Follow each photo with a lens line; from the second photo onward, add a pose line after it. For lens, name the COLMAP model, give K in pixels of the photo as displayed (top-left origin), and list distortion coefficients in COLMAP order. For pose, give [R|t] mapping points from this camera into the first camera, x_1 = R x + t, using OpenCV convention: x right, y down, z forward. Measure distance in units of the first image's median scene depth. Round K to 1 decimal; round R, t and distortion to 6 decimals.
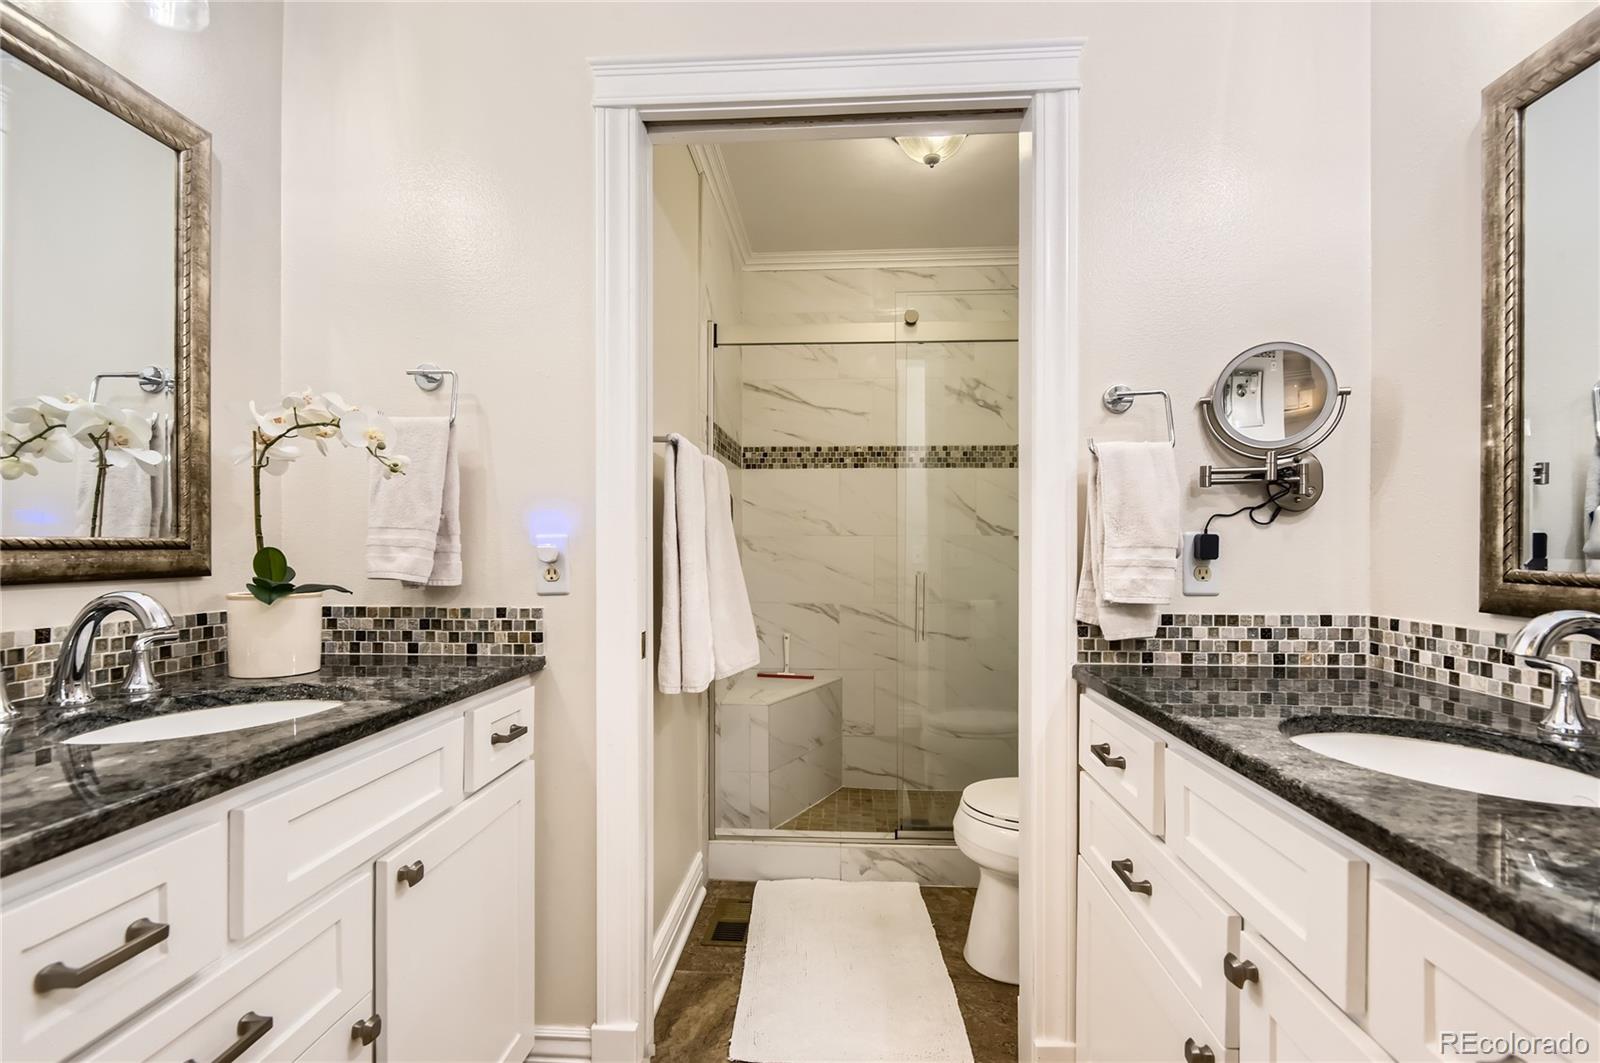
lens RADIAL K [[740.5, 0, 802.3], [0, 740.5, 540.0], [0, 0, 1]] dist [0.002511, -0.000044]
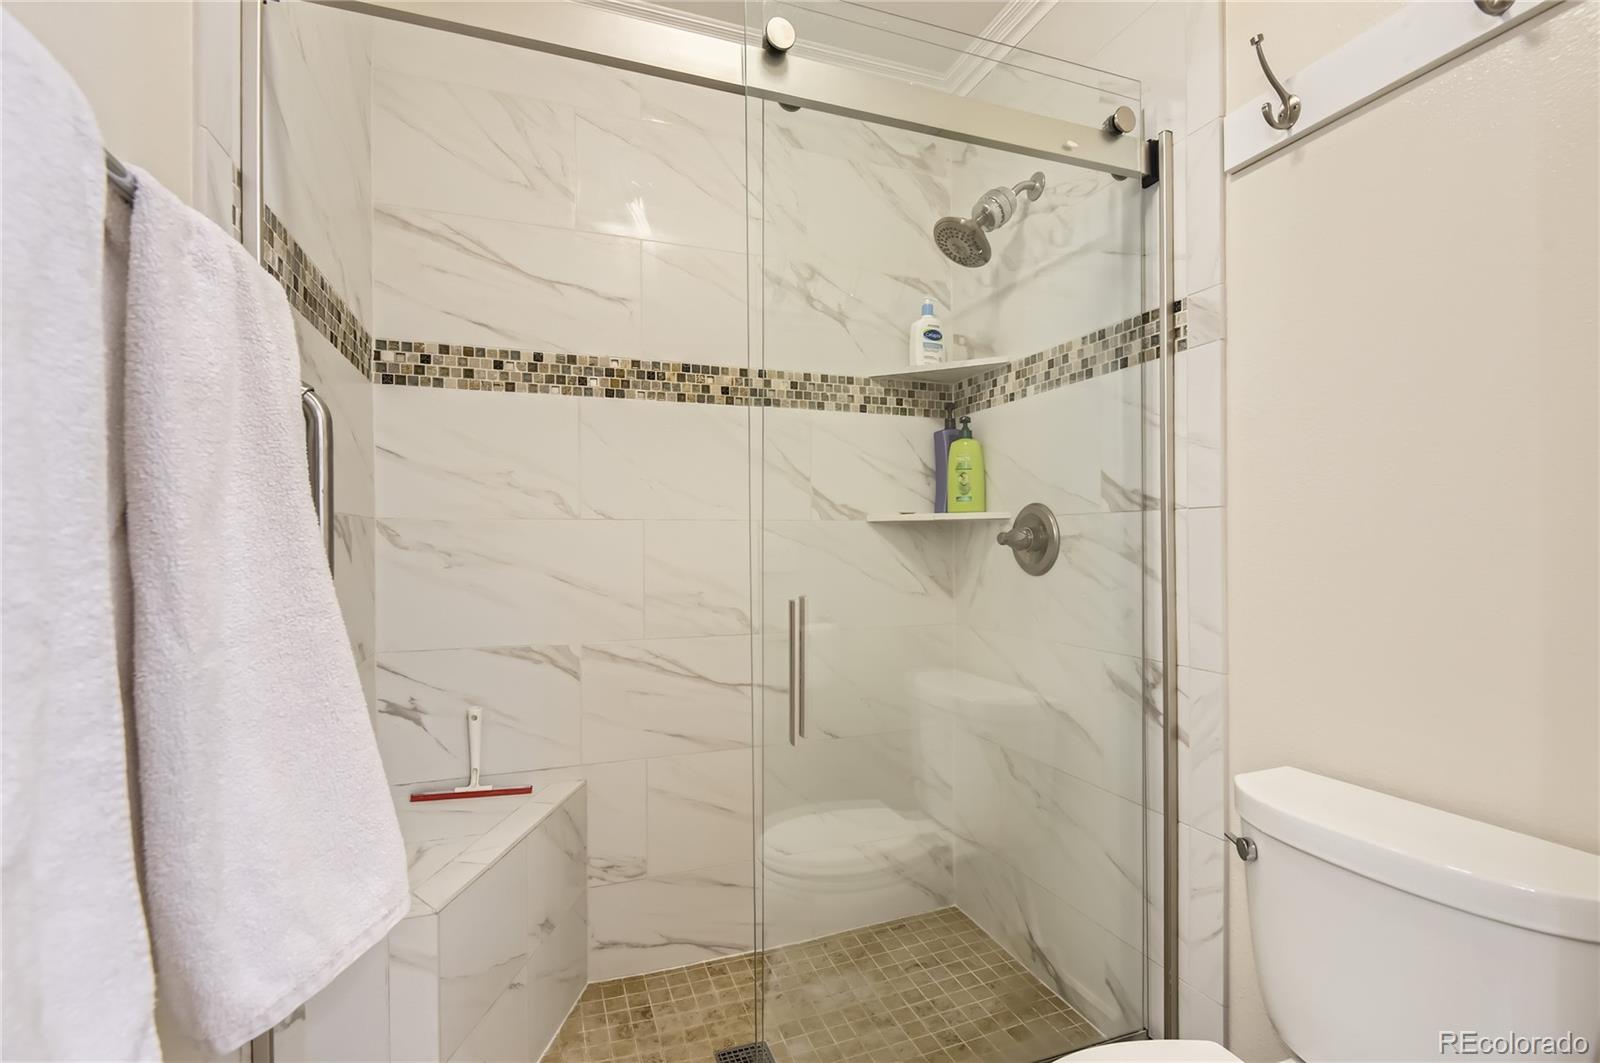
lens RADIAL K [[740.5, 0, 799.4], [0, 740.5, 534.7], [0, 0, 1]] dist [0.002511, -0.000044]
pose [[0.915759, -0.005118, 0.401695, -0.020484], [0.003002, 0.999978, 0.005897, 0.002646], [-0.401716, -0.004195, 0.915755, 0.437689]]
